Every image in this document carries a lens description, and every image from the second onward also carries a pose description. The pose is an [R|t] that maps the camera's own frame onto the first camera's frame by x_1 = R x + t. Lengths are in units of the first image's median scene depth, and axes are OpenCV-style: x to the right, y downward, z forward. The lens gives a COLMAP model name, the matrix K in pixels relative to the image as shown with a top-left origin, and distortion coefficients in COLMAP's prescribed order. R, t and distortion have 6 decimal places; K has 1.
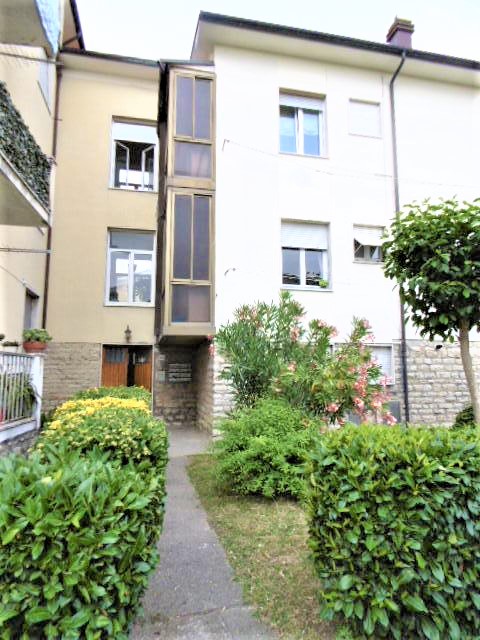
lens RADIAL K [[417.1, 0, 240.0], [0, 417.1, 320.0], [0, 0, 1]] dist [-0.000629, -0.007731]
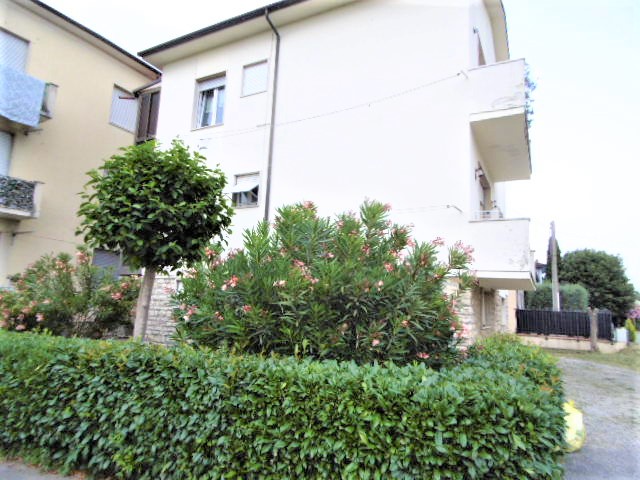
lens RADIAL K [[417.1, 0, 318.1], [0, 417.1, 241.0], [0, 0, 1]] dist [-0.000629, -0.007731]
pose [[0.759644, -0.058291, -0.647721, 1.194247], [0.035737, 0.998212, -0.047921, 0.014663], [0.649356, 0.013255, 0.760369, 0.276413]]
